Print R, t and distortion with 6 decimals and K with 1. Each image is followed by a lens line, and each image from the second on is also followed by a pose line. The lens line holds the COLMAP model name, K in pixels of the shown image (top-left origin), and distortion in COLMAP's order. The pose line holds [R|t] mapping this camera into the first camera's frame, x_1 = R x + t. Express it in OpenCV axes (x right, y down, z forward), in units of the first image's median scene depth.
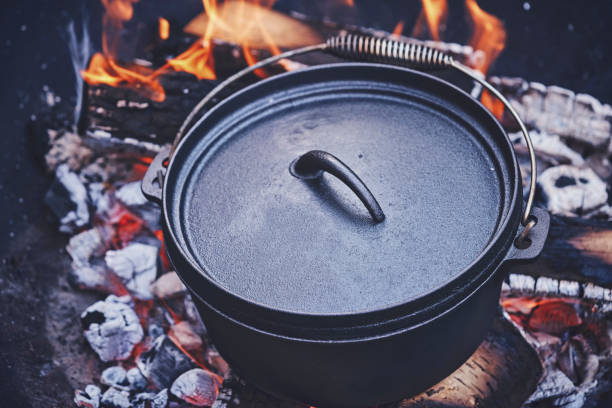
lens RADIAL K [[1833.6, 0, 306.0], [0, 1833.6, 204.0], [0, 0, 1]] dist [-0.146503, -2.269138]
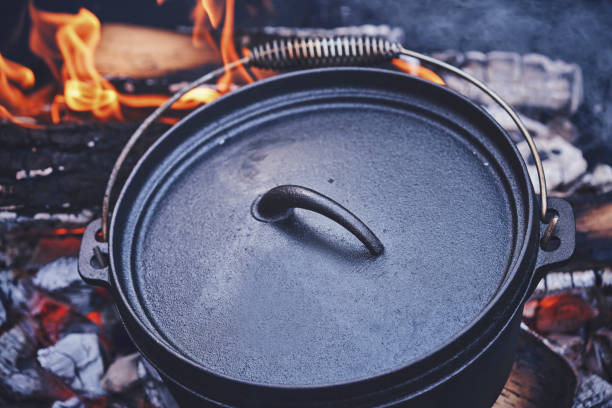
lens RADIAL K [[1833.6, 0, 306.0], [0, 1833.6, 204.0], [0, 0, 1]] dist [-0.146503, -2.269138]
pose [[0.969223, -0.206520, 0.134002, -0.092012], [0.204808, 0.978441, 0.026592, -0.038650], [-0.136604, 0.001671, 0.990624, 0.162509]]
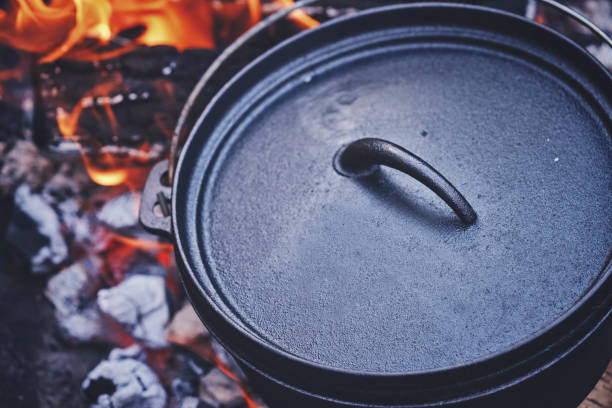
lens RADIAL K [[1833.6, 0, 306.0], [0, 1833.6, 204.0], [0, 0, 1]] dist [-0.146503, -2.269138]
pose [[0.986415, -0.158791, 0.042089, -0.051757], [0.154554, 0.983895, 0.089803, -0.069460], [-0.055671, -0.082078, 0.995070, 0.244027]]
